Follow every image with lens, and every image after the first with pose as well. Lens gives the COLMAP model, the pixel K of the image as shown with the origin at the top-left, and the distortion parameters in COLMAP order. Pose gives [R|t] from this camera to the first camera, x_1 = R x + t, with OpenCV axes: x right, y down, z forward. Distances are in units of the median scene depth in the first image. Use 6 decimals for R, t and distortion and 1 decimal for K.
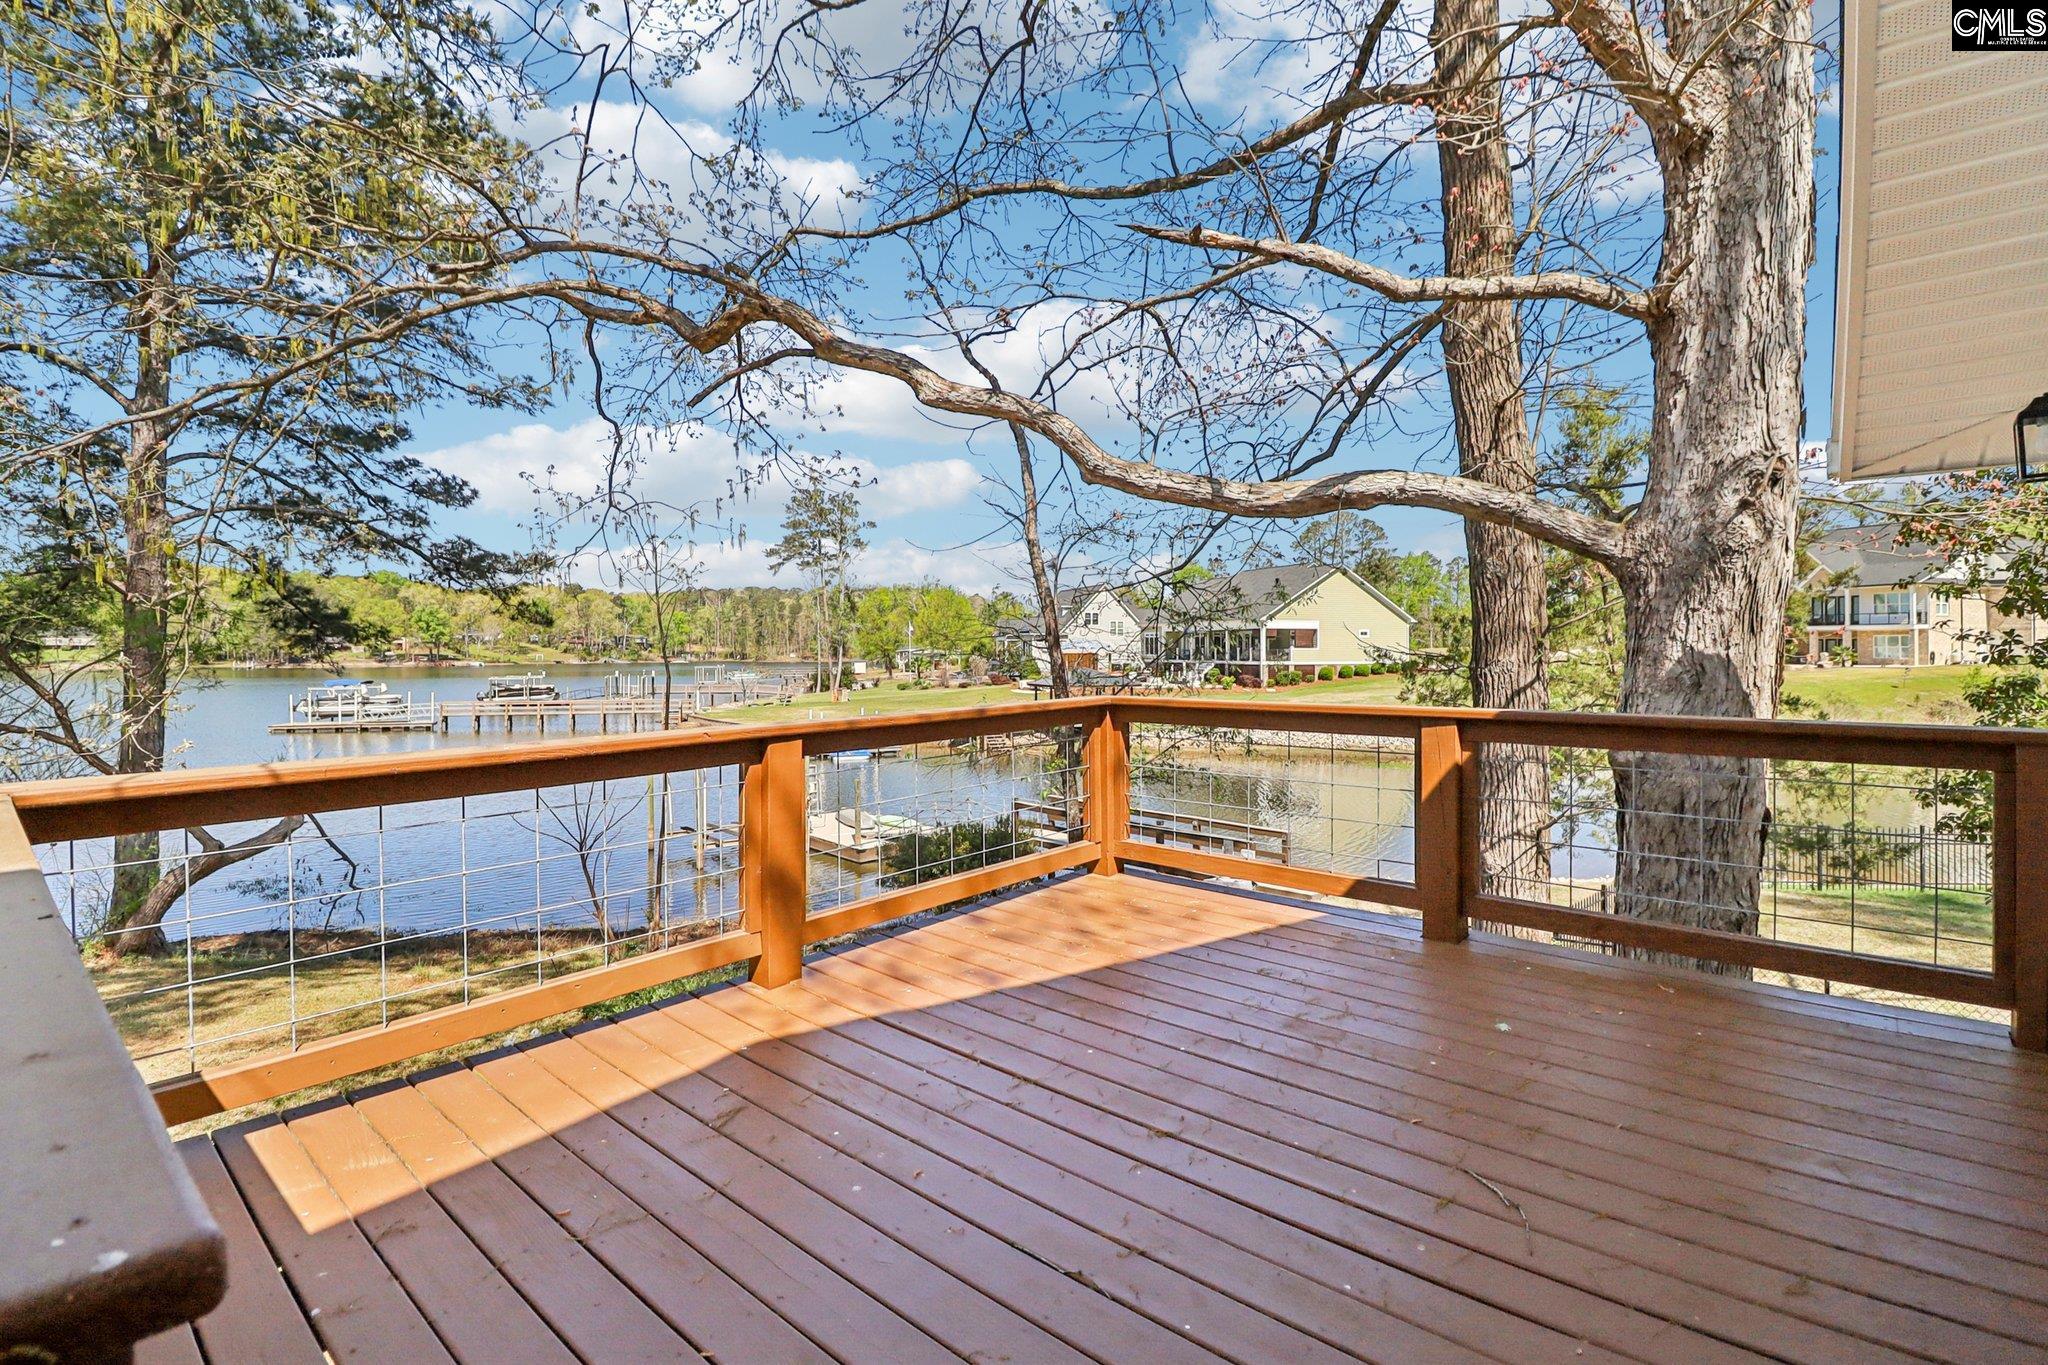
lens RADIAL K [[954.4, 0, 1026.5], [0, 954.4, 652.9], [0, 0, 1]] dist [-0.001394, -0.014160]
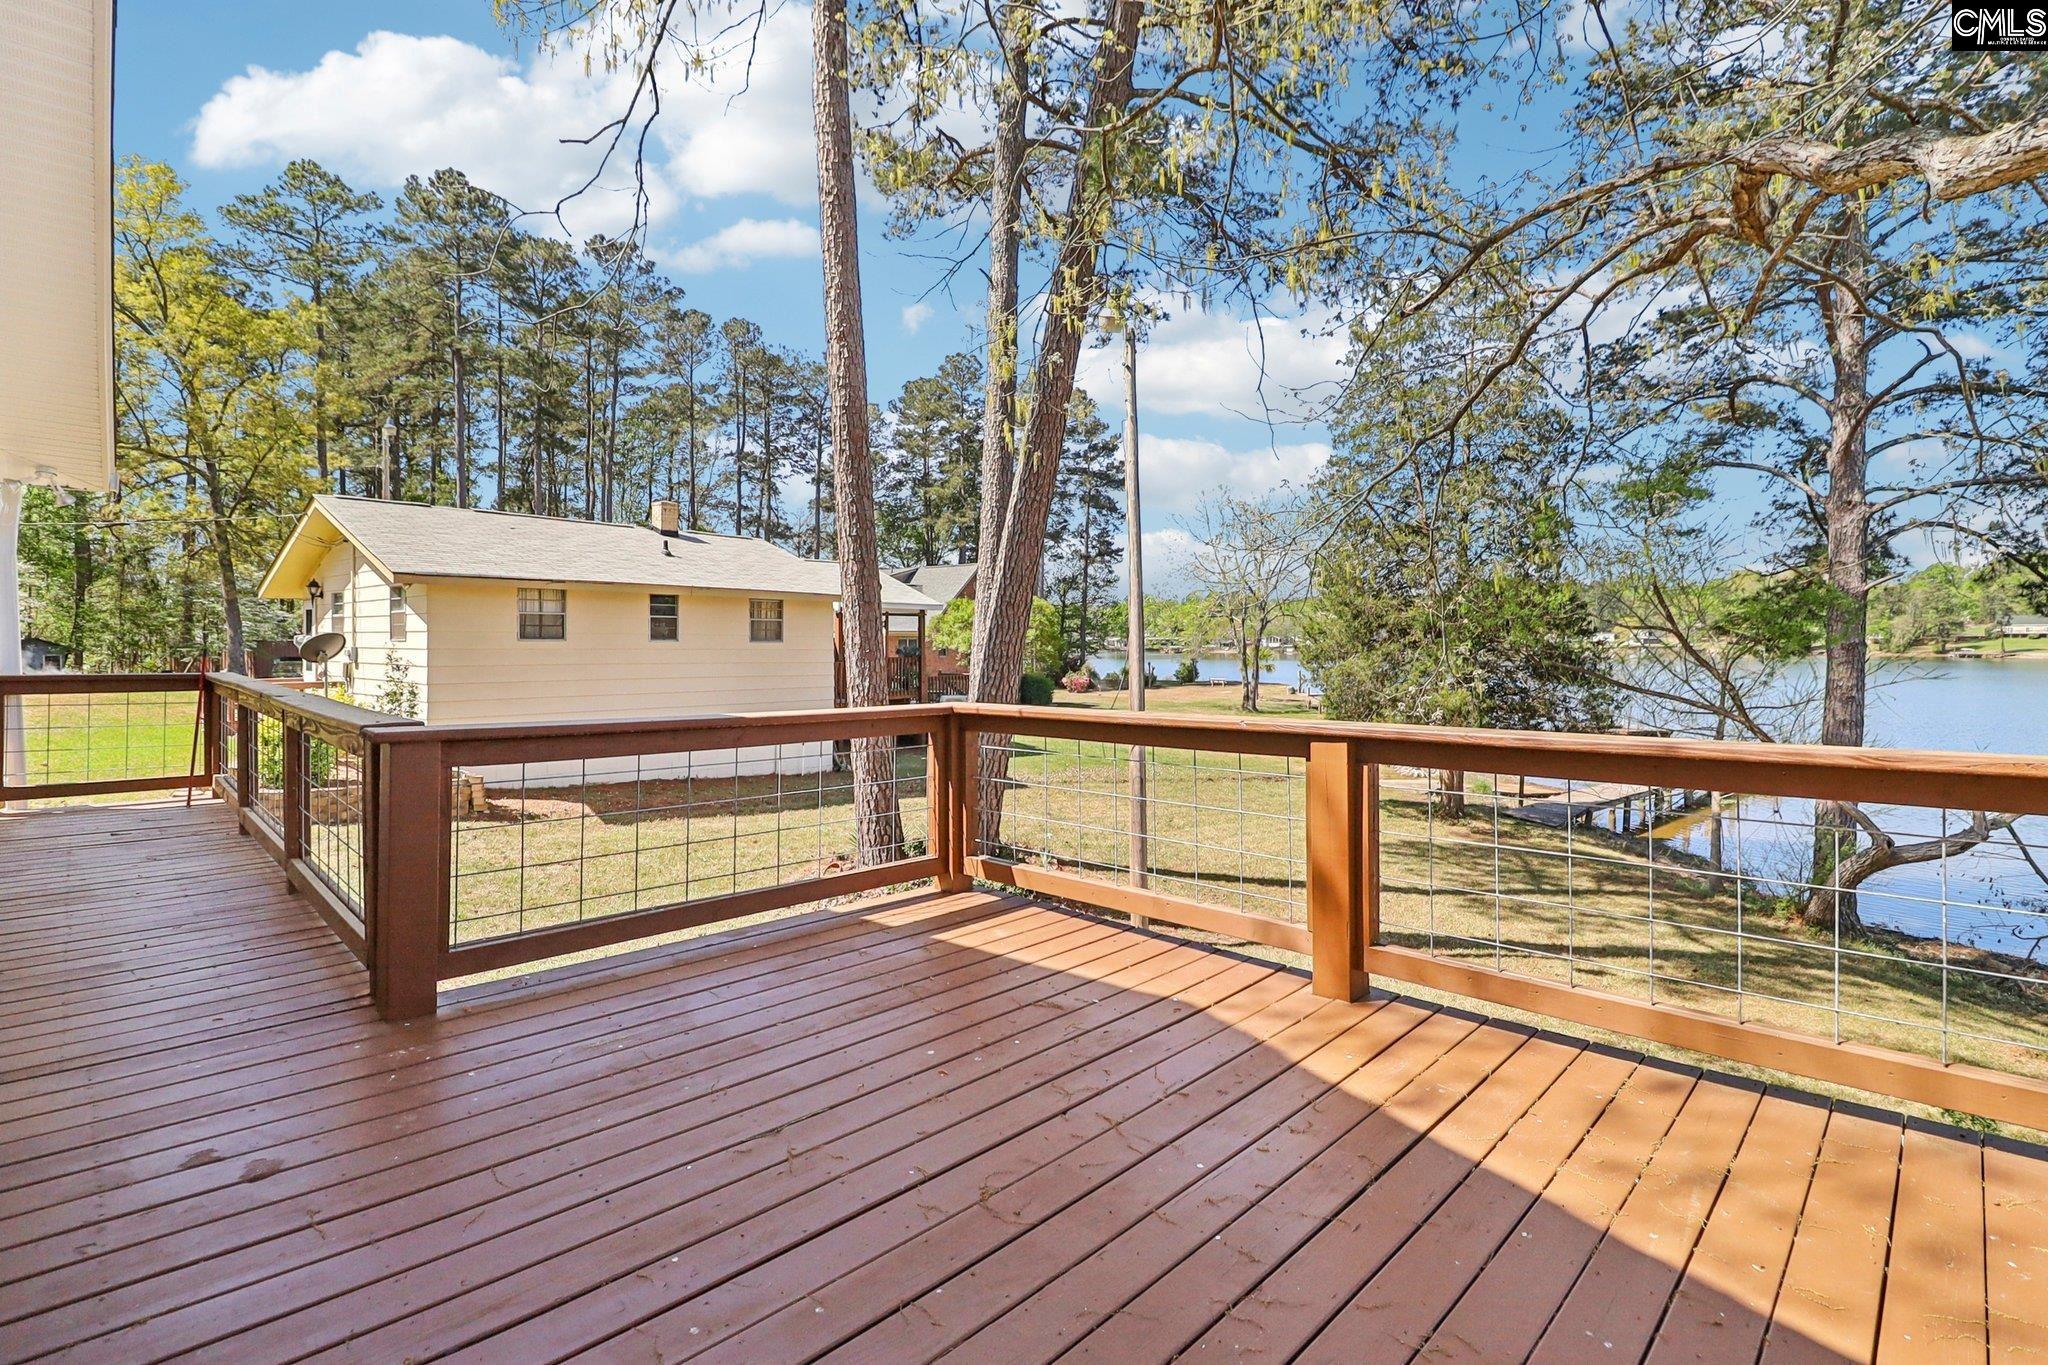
lens RADIAL K [[945.0, 0, 1028.8], [0, 945.0, 662.6], [0, 0, 1]] dist [-0.002704, -0.000242]
pose [[-0.062501, 0.024142, -0.997753, 0.102512], [-0.001839, 0.999703, 0.024304, -0.001043], [0.998043, 0.003354, -0.062438, 0.112536]]
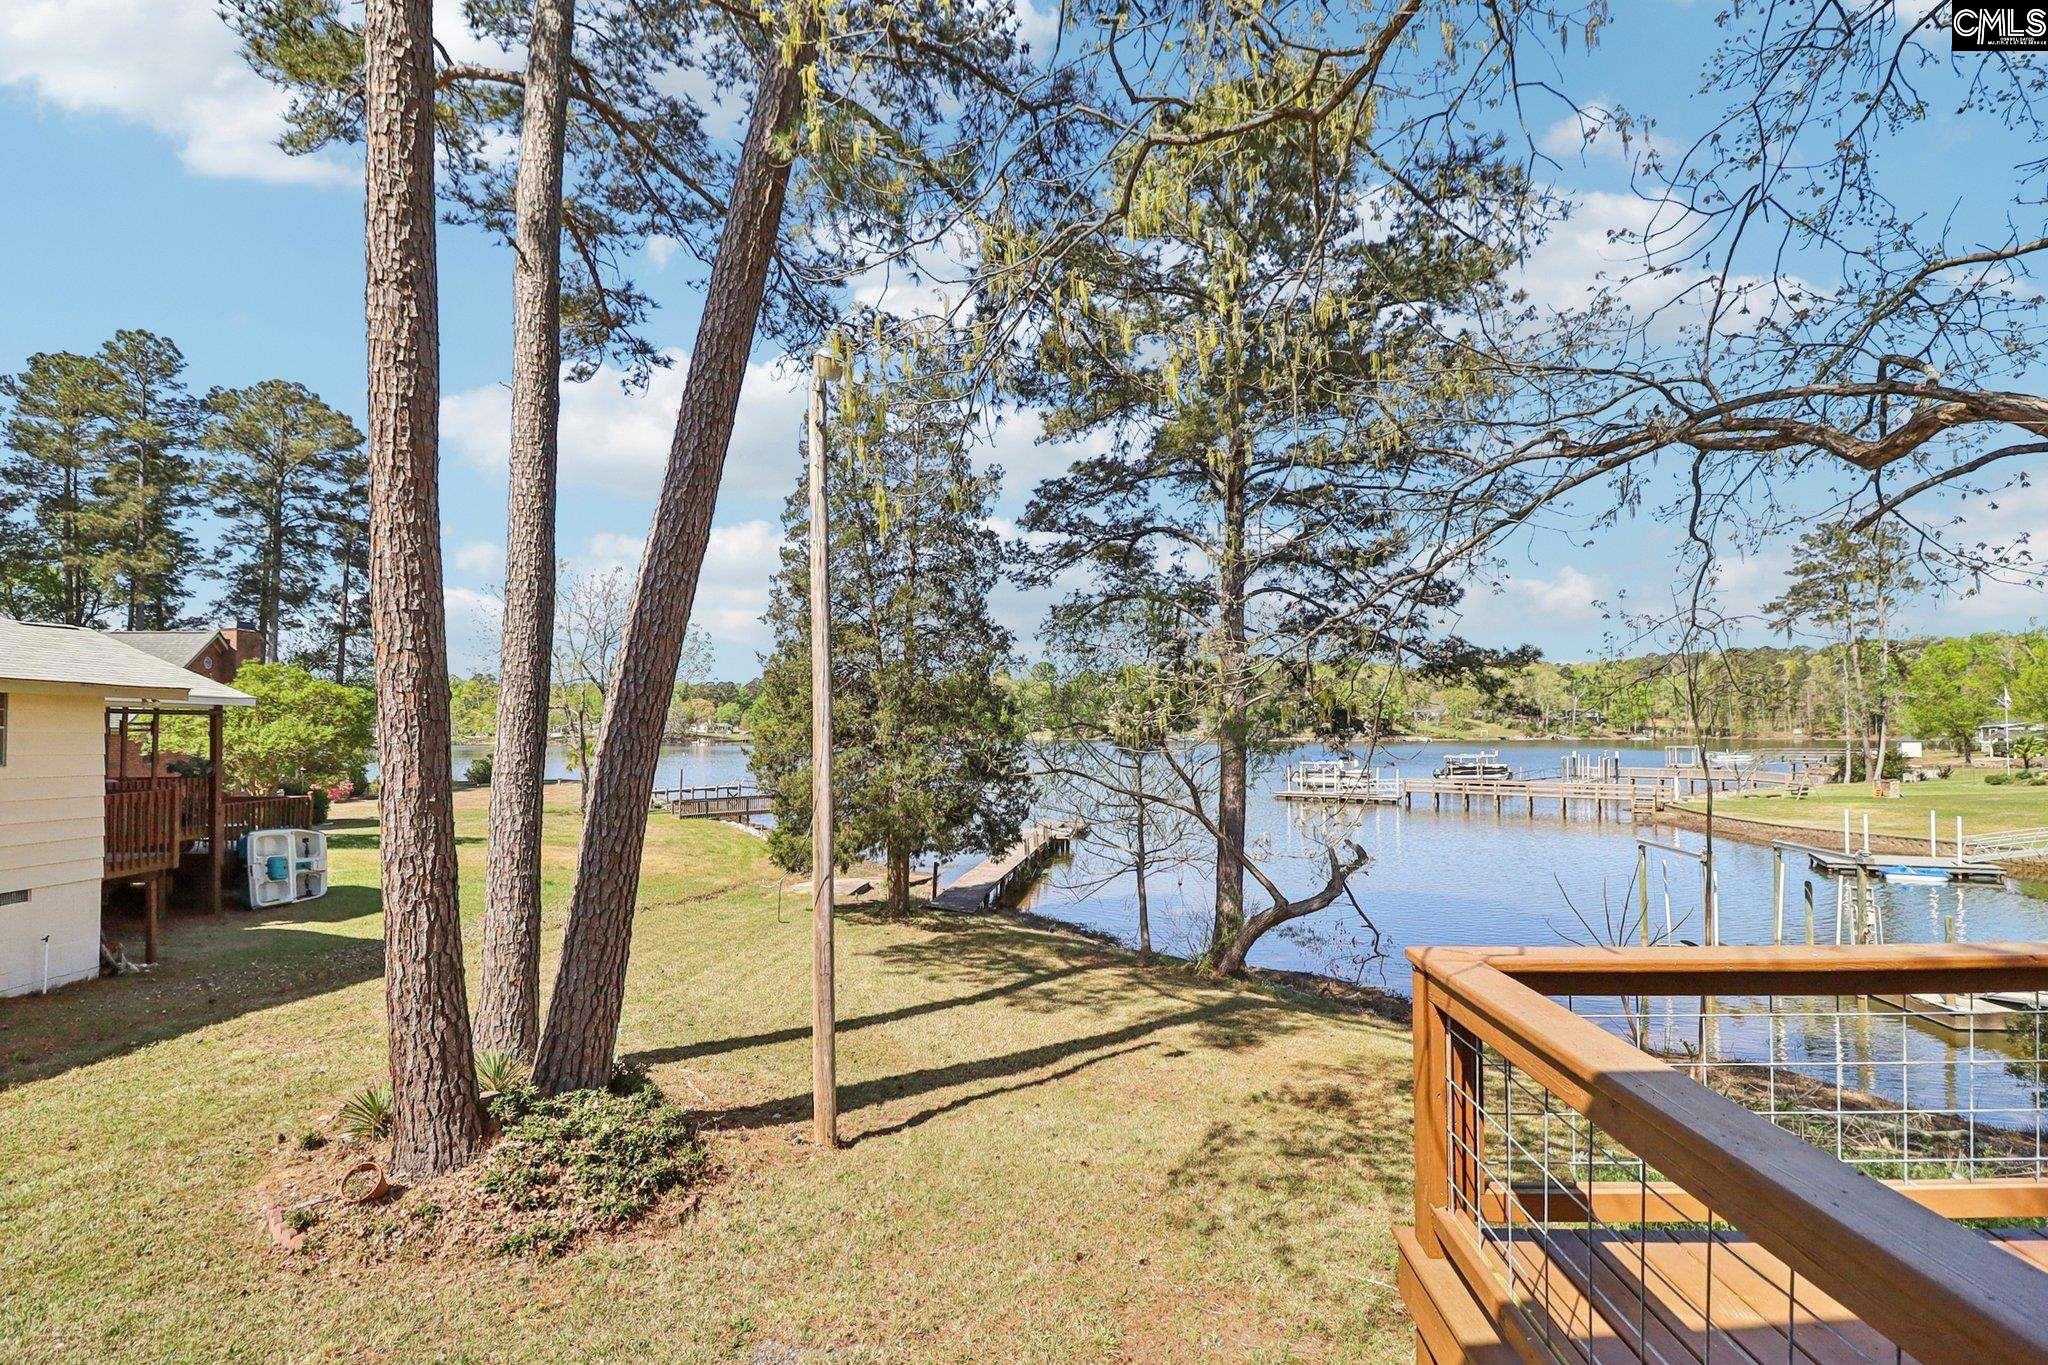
lens RADIAL K [[967.1, 0, 1018.1], [0, 967.1, 718.8], [0, 0, 1]] dist [-0.000299, -0.012148]
pose [[0.604680, -0.008245, -0.796426, -0.027255], [0.000106, 0.999947, -0.010272, -0.017763], [0.796469, 0.006127, 0.604649, -0.040943]]
